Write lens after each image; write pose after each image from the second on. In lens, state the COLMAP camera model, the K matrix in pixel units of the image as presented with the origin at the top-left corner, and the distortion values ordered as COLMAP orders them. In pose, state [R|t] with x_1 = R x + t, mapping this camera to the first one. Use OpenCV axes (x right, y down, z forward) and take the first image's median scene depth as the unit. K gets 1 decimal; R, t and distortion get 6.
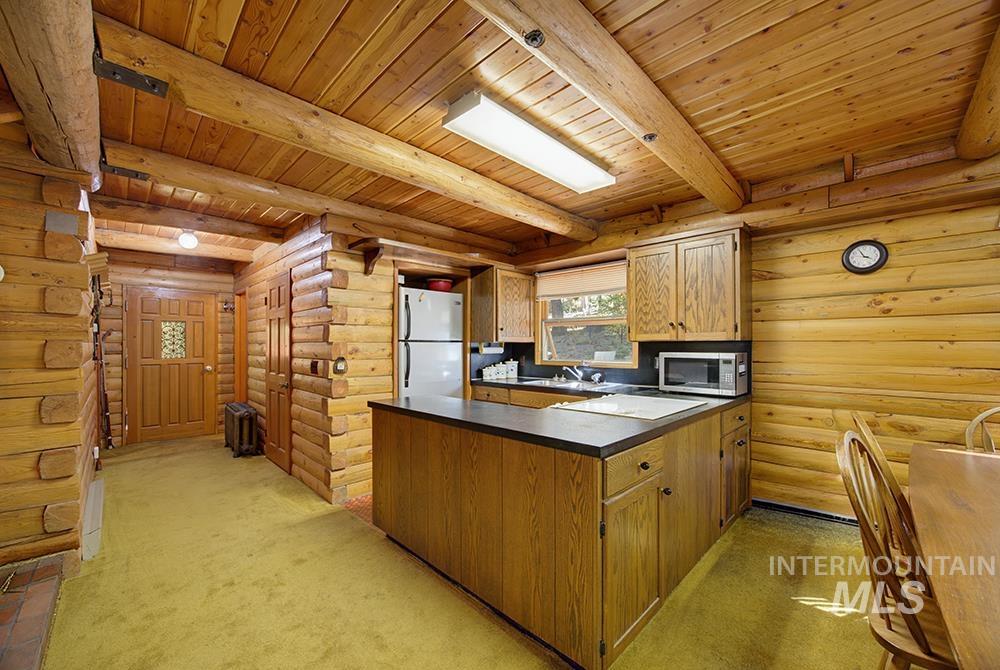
lens RADIAL K [[400.6, 0, 497.3], [0, 400.6, 345.8], [0, 0, 1]] dist [-0.000591, 0.000092]
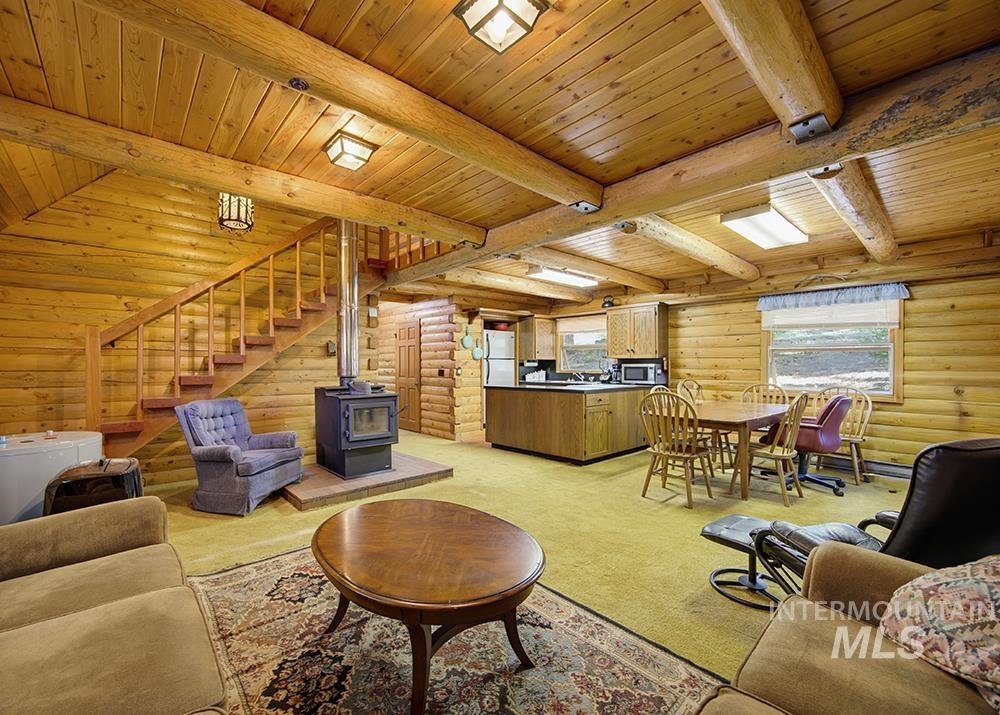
lens RADIAL K [[417.7, 0, 477.7], [0, 417.7, 362.8], [0, 0, 1]] dist [-0.001209, -0.000019]
pose [[0.997976, -0.002144, -0.063562, -0.148860], [0.001872, 0.999989, -0.004337, 0.014565], [0.063571, 0.004209, 0.997968, -0.933211]]
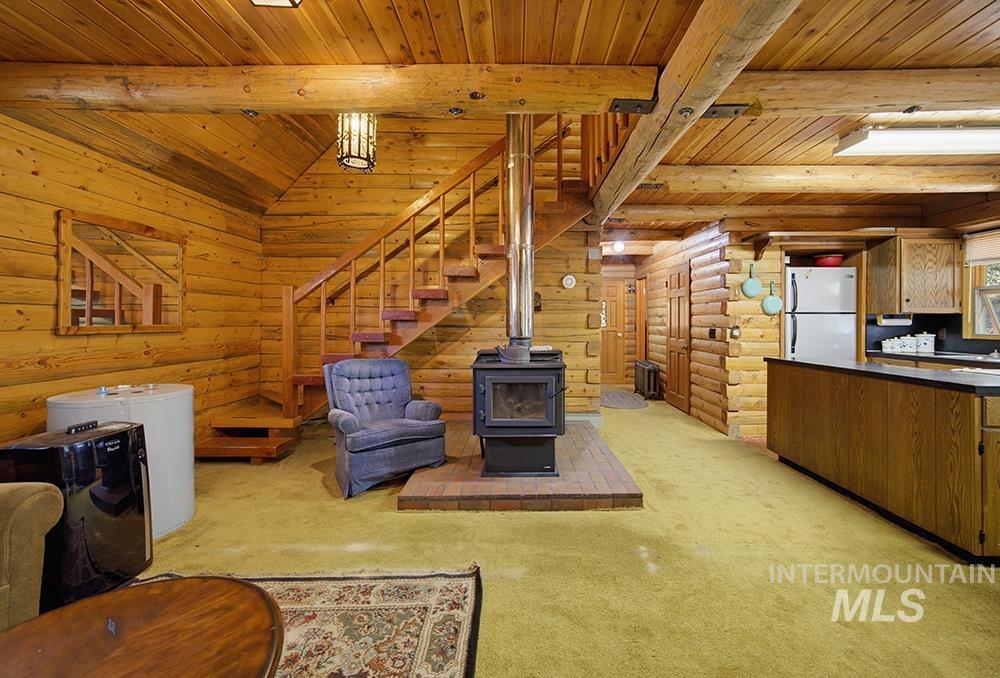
lens RADIAL K [[423.7, 0, 521.0], [0, 423.7, 321.2], [0, 0, 1]] dist [-0.002312, 0.010638]
pose [[0.721594, 0.002980, -0.692310, 0.055104], [-0.002114, 0.999996, 0.002102, 0.010541], [0.692313, -0.000053, 0.721597, -0.432159]]
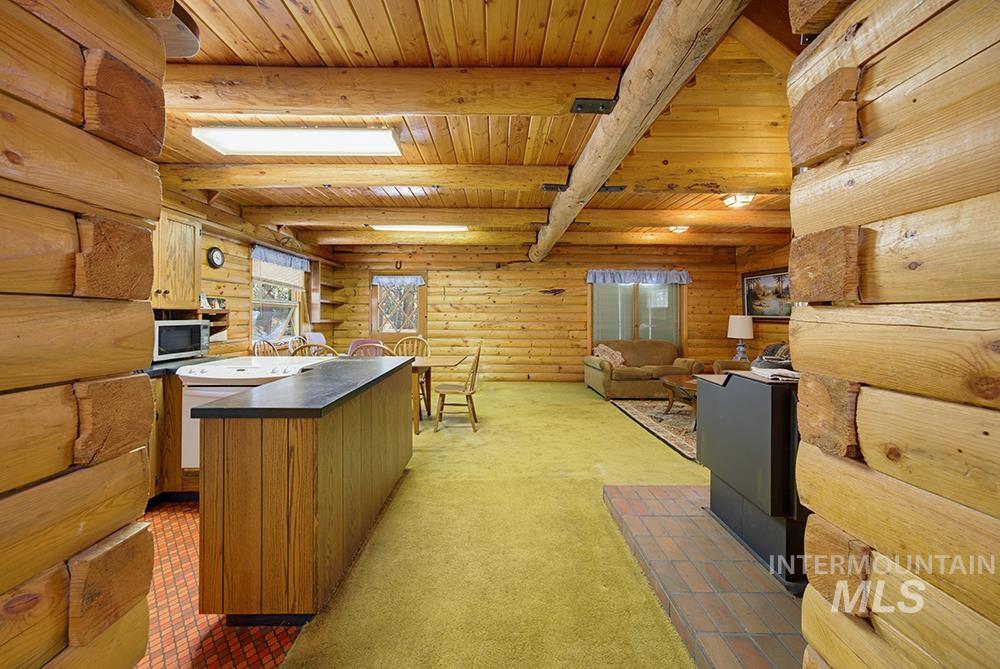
lens RADIAL K [[413.5, 0, 497.5], [0, 413.5, 310.1], [0, 0, 1]] dist [0.000120, 0.000077]
pose [[-0.722089, 0.001525, 0.691798, -0.652576], [-0.003499, 0.999977, -0.005856, -0.005761], [-0.691791, -0.006650, -0.722067, 0.893555]]
